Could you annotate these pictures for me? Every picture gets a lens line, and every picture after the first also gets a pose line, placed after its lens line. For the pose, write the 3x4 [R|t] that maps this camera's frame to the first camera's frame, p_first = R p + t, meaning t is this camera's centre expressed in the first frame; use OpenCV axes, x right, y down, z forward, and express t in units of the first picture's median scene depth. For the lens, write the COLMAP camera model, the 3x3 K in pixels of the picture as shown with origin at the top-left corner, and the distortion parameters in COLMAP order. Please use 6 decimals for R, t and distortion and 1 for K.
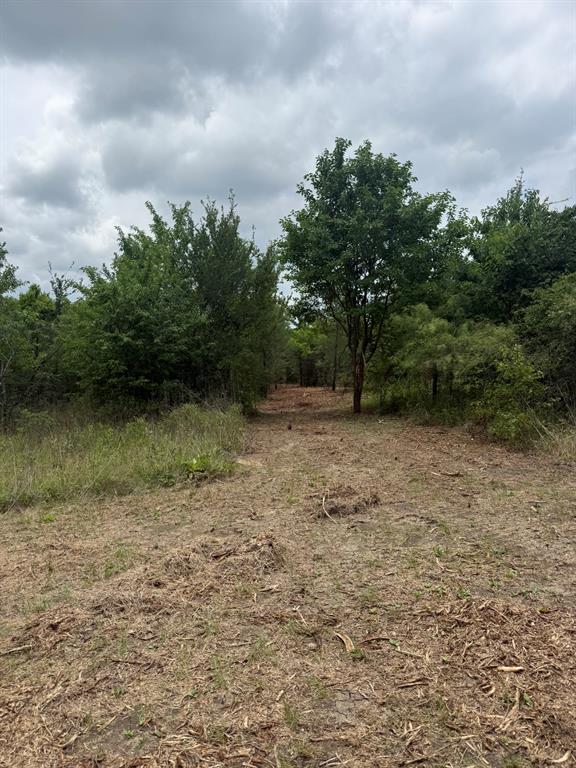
lens RADIAL K [[542.3, 0, 288.0], [0, 542.3, 384.0], [0, 0, 1]] dist [0.008749, -0.001294]
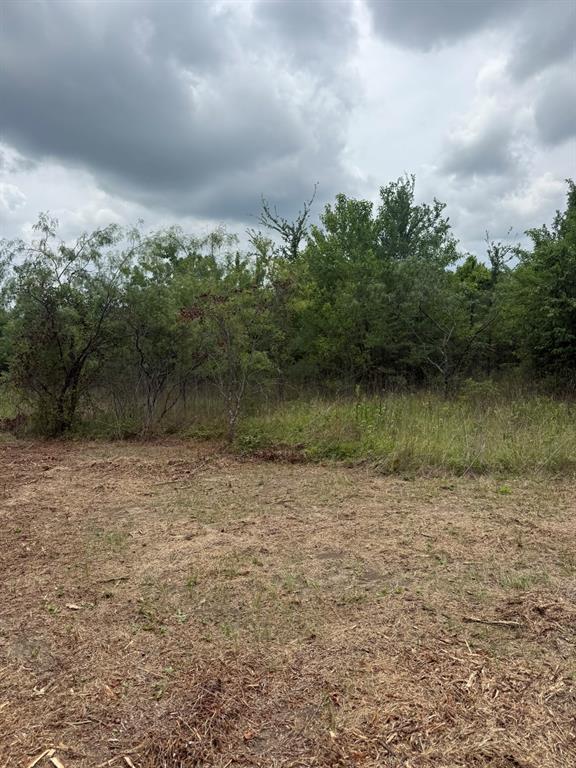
lens RADIAL K [[543.3, 0, 288.0], [0, 543.3, 384.0], [0, 0, 1]] dist [-0.004492, 0.001335]
pose [[0.744065, 0.044707, -0.666609, -0.035439], [-0.007707, 0.998267, 0.058348, 0.000240], [0.668062, -0.038277, 0.743120, 0.005411]]
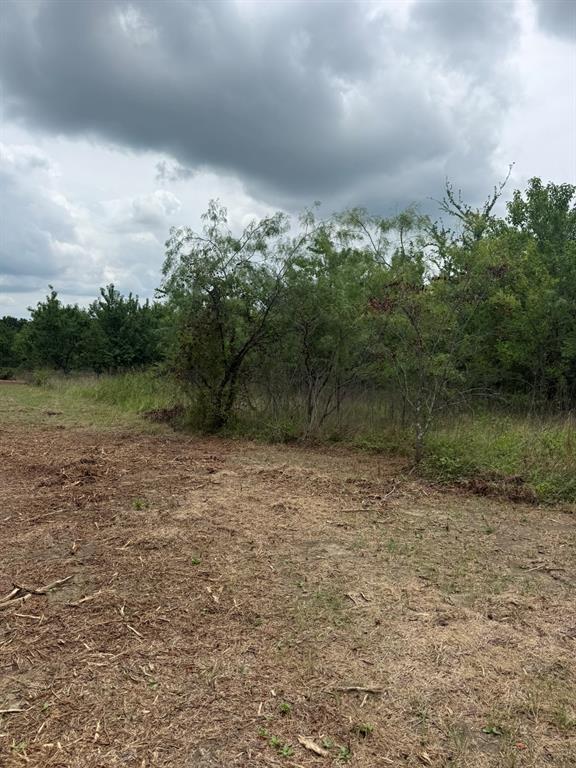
lens RADIAL K [[527.5, 0, 288.0], [0, 527.5, 384.0], [0, 0, 1]] dist [-0.006966, -0.006462]
pose [[0.572102, 0.089126, -0.815325, -0.141768], [-0.065893, 0.995860, 0.062625, 0.004796], [0.817531, 0.017896, 0.575607, 0.023399]]
